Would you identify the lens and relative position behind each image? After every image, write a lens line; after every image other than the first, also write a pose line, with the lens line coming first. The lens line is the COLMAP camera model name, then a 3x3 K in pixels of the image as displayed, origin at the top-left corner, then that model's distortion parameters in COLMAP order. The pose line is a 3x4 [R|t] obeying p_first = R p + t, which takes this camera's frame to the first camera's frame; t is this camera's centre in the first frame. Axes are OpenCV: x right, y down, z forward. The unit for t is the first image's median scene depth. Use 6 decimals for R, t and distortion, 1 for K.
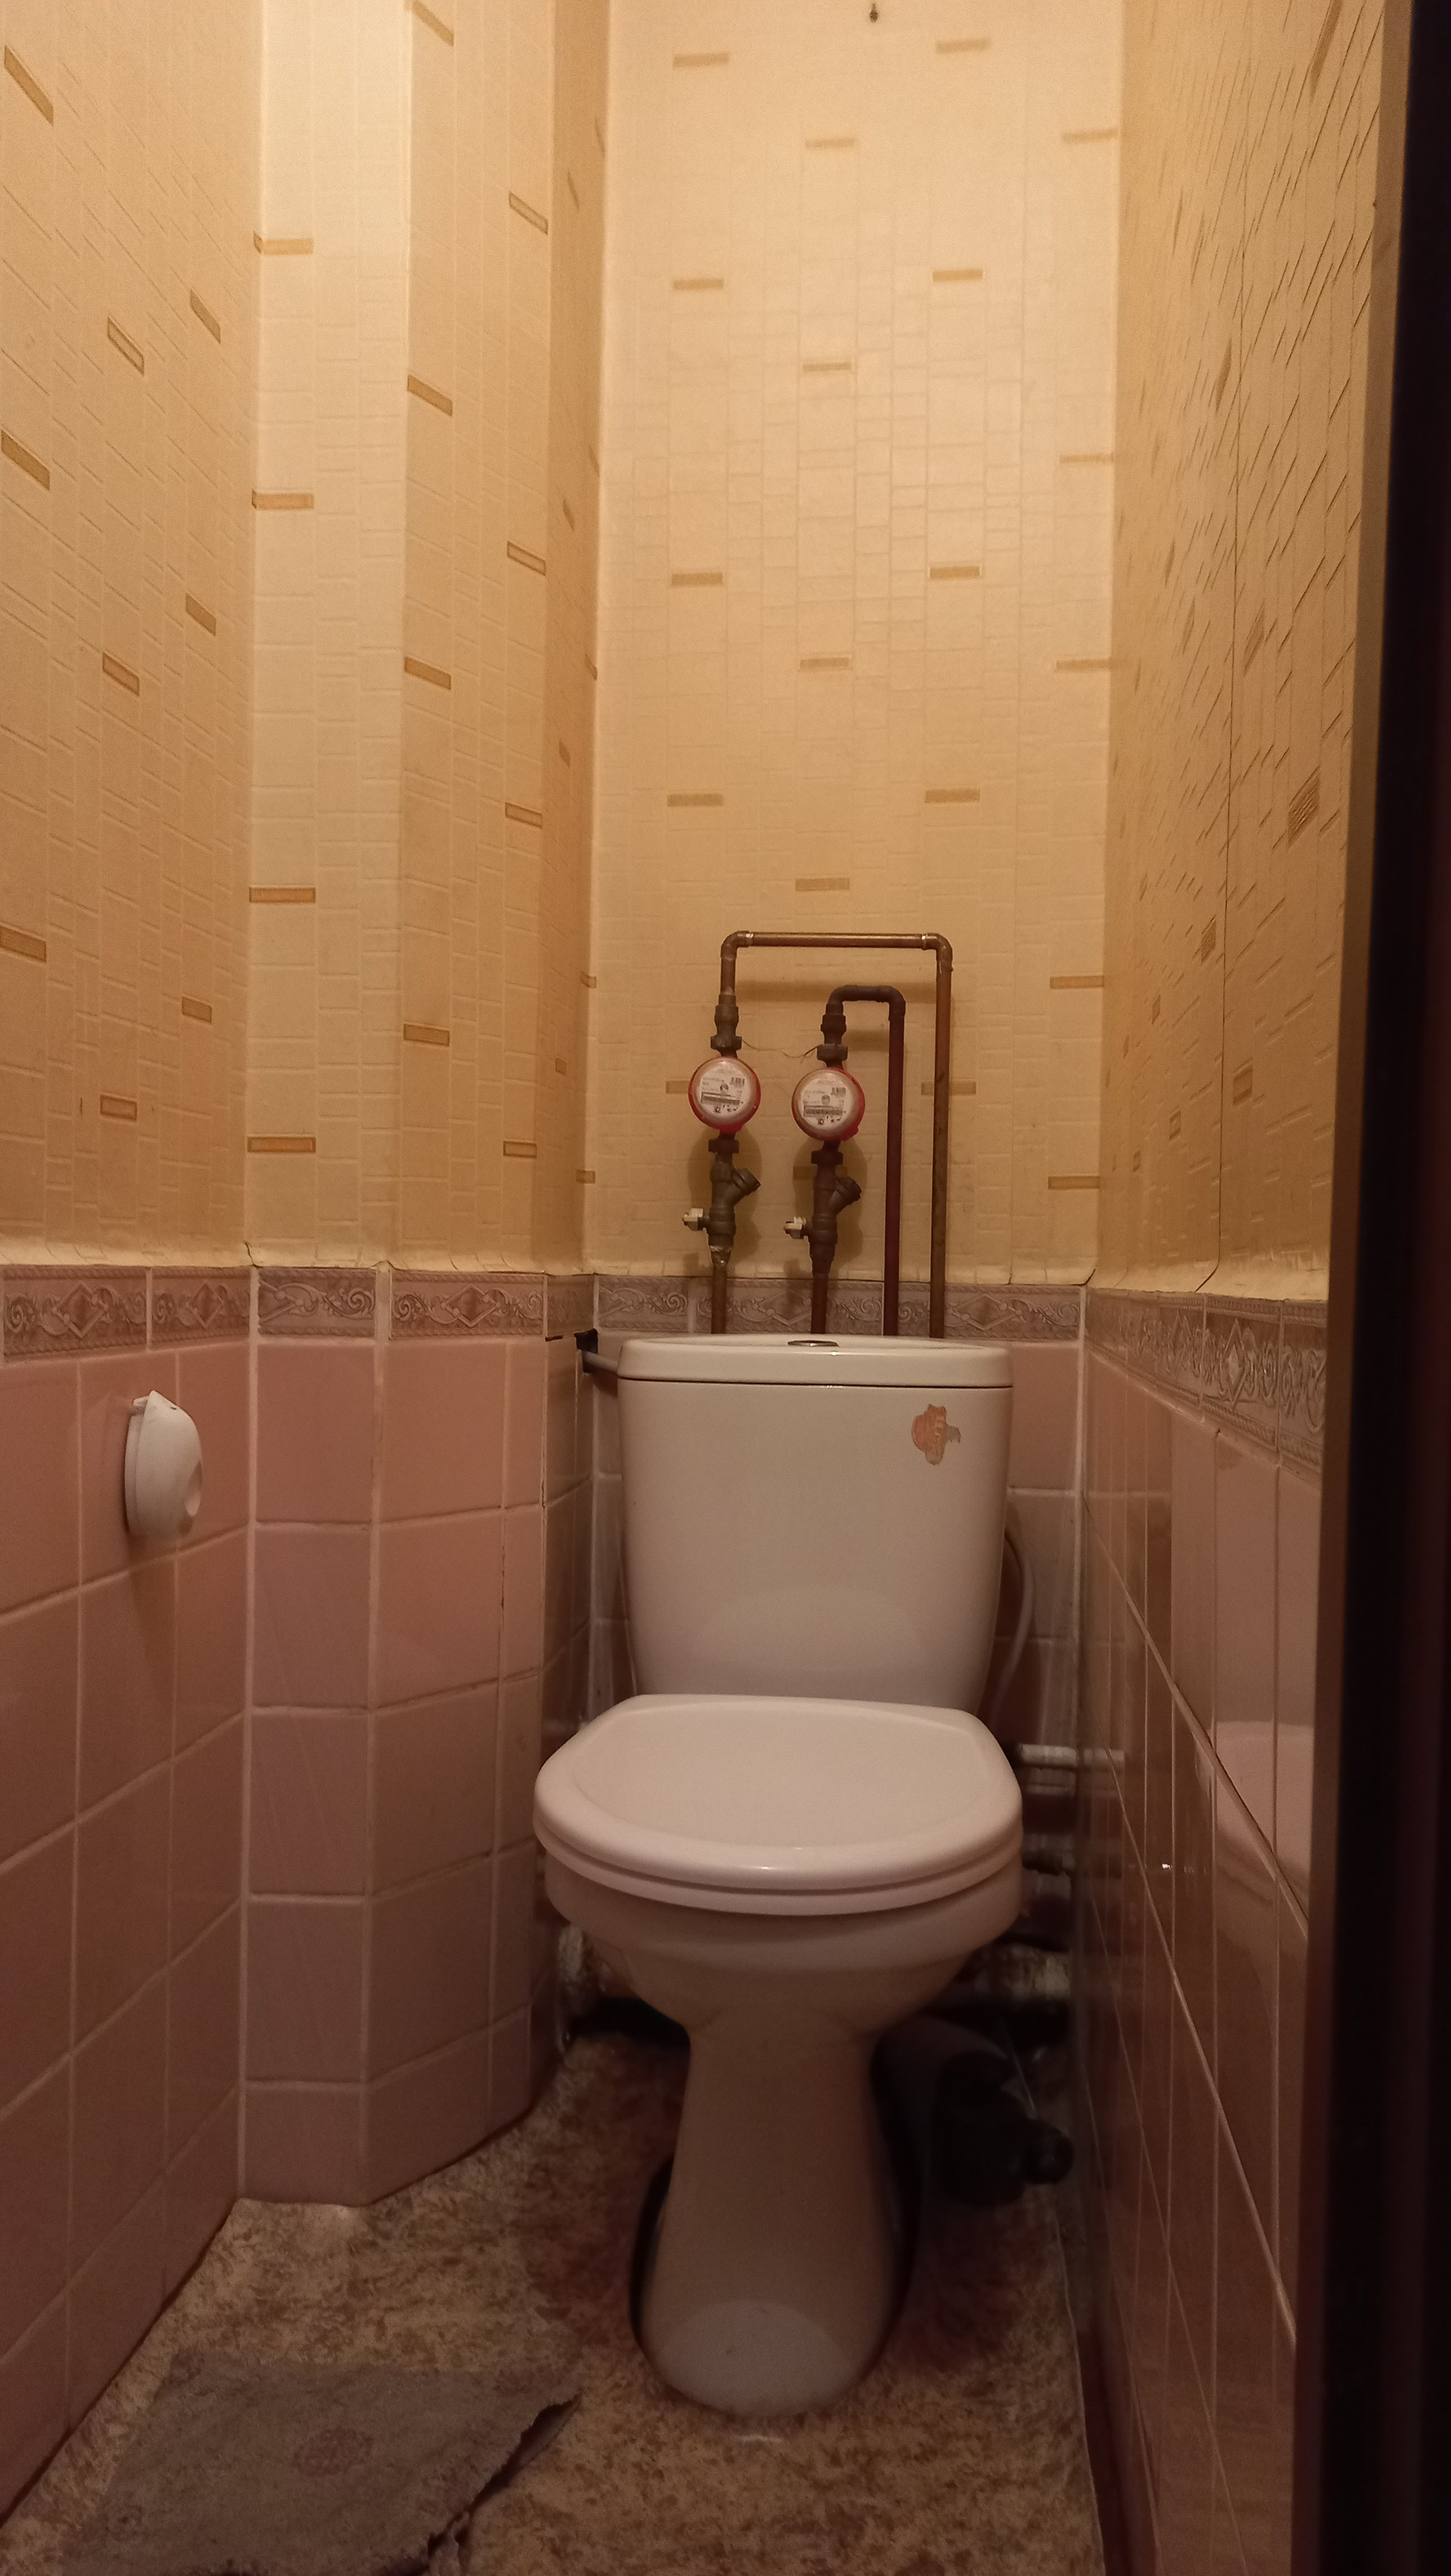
lens RADIAL K [[1861.7, 0, 740.3], [0, 1861.7, 1287.7], [0, 0, 1]] dist [0.051353, -0.021359]
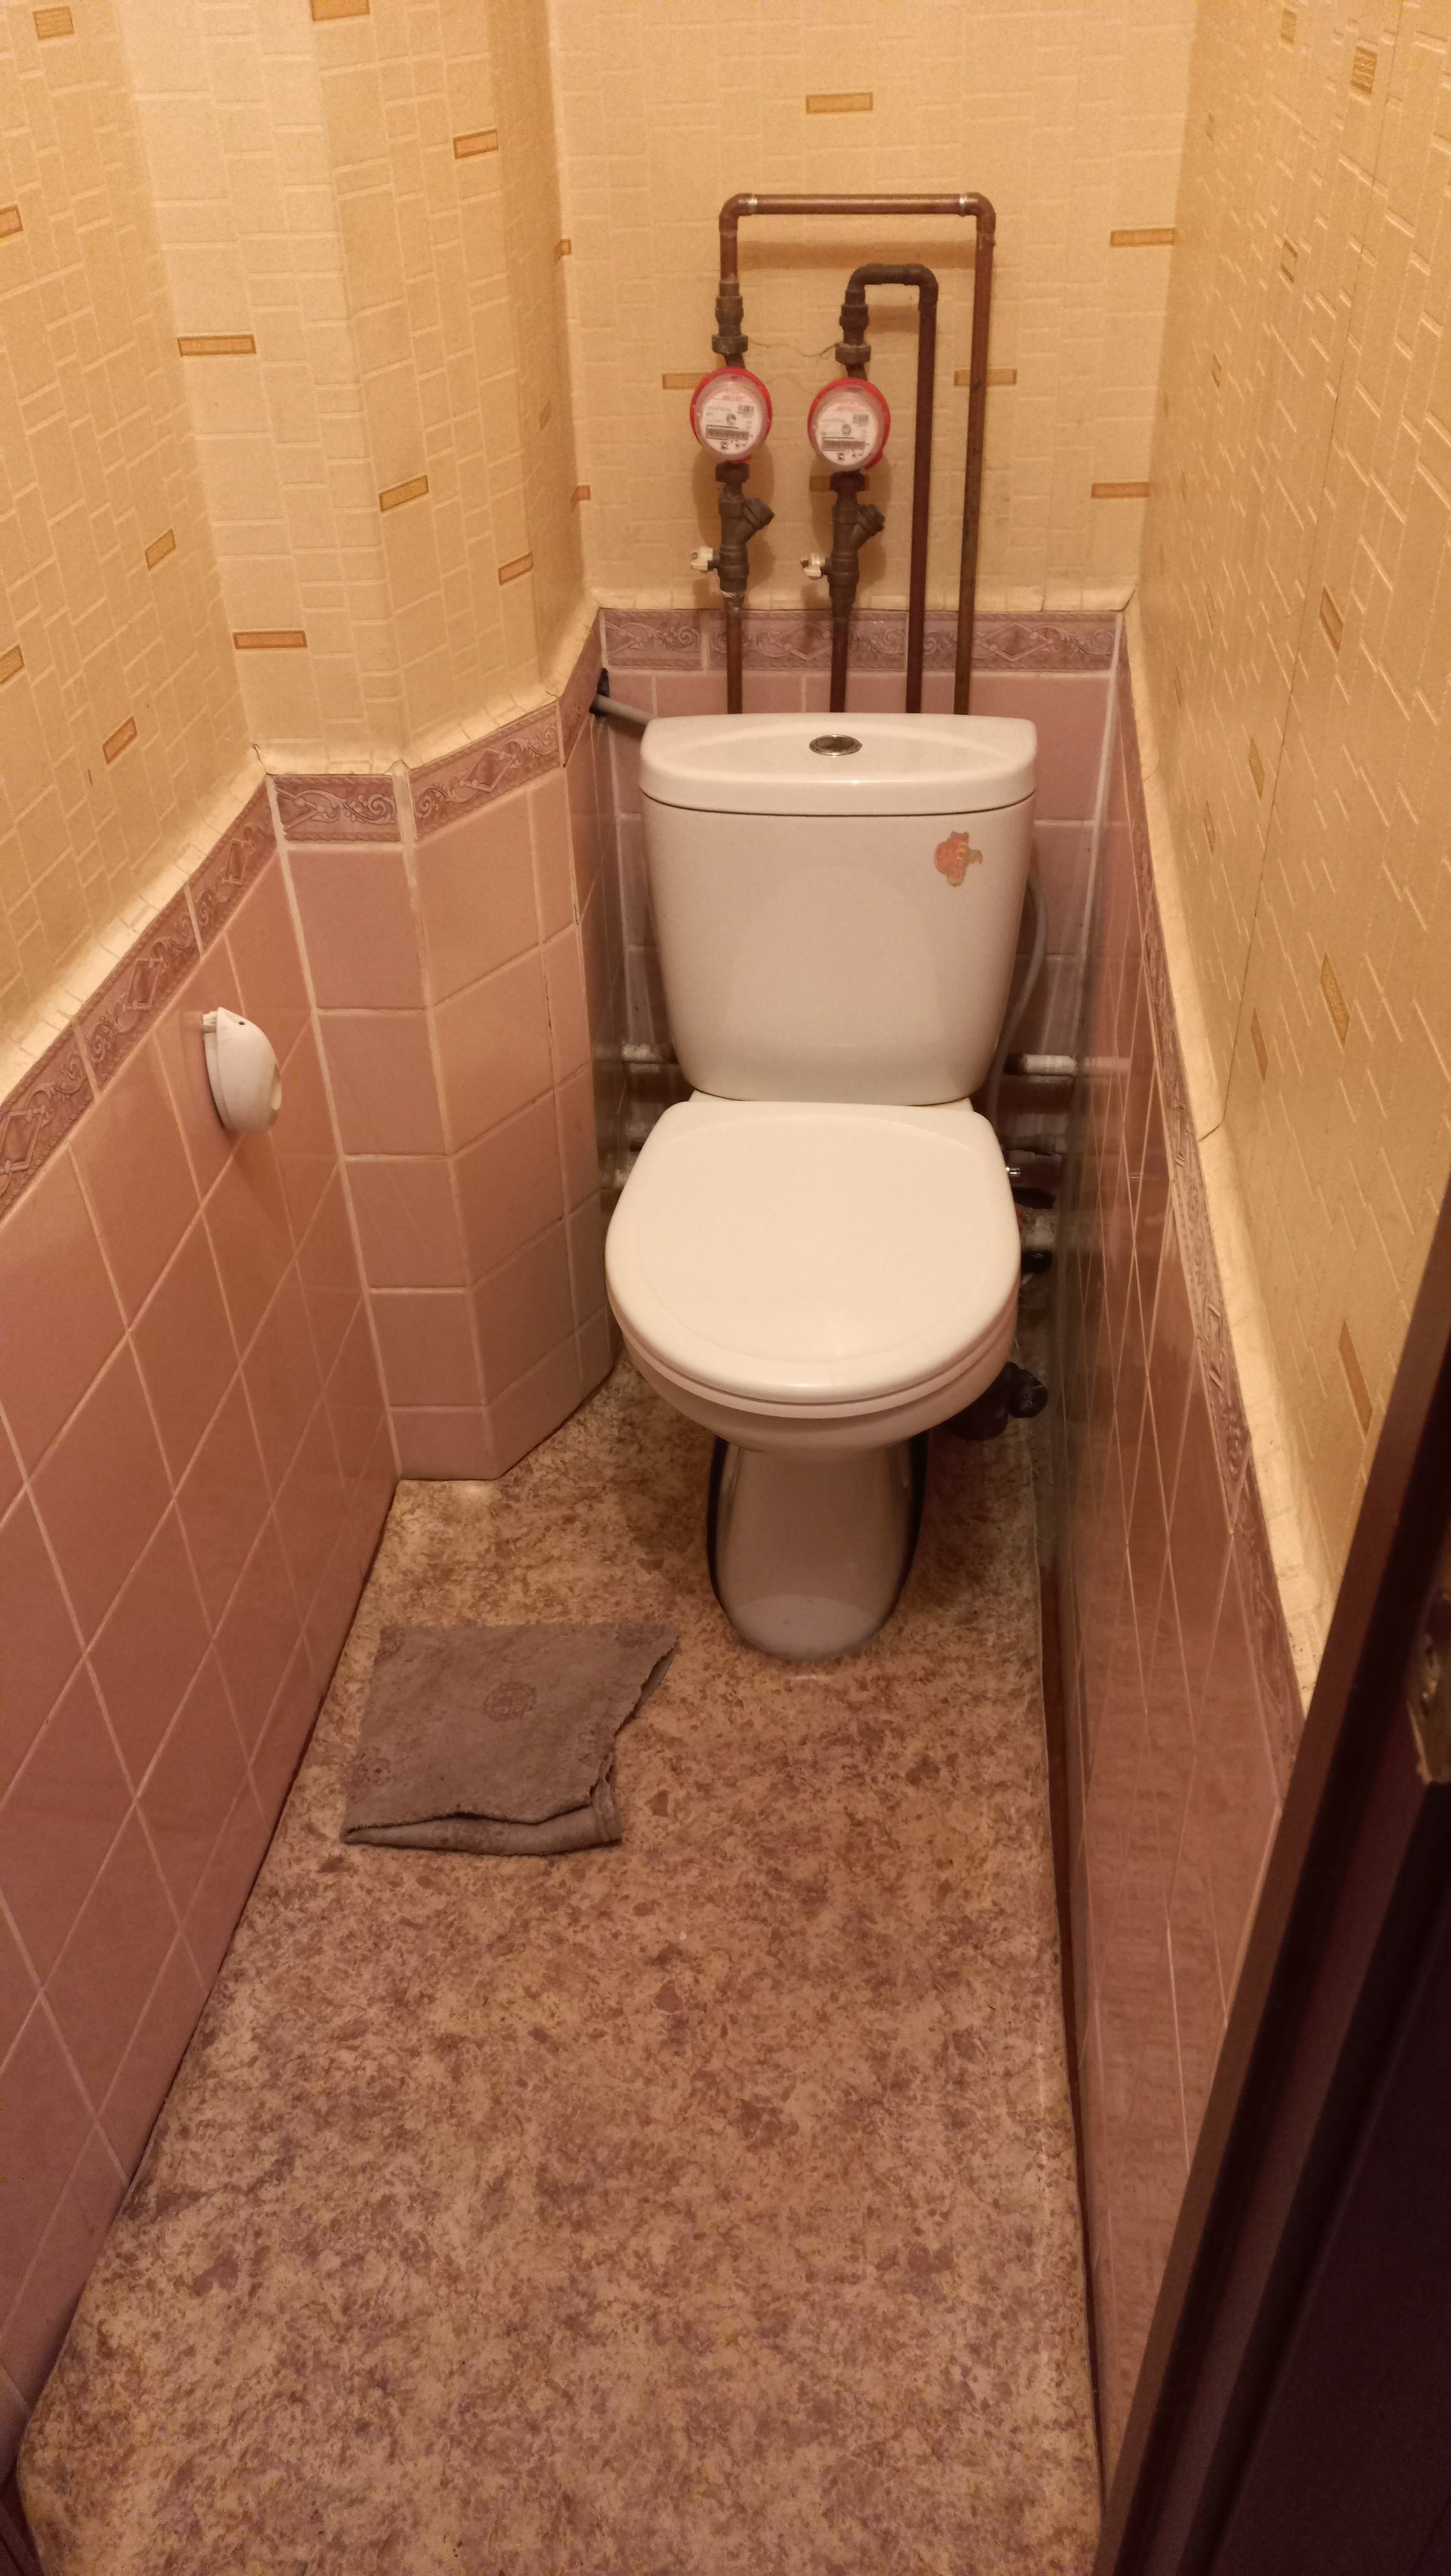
lens RADIAL K [[1869.3, 0, 732.9], [0, 1869.3, 1278.8], [0, 0, 1]] dist [0.108684, -0.207527]
pose [[0.999116, -0.038025, -0.017945, -0.008526], [0.041242, 0.803145, 0.594354, -0.378327], [-0.008188, -0.594569, 0.804003, 0.043413]]
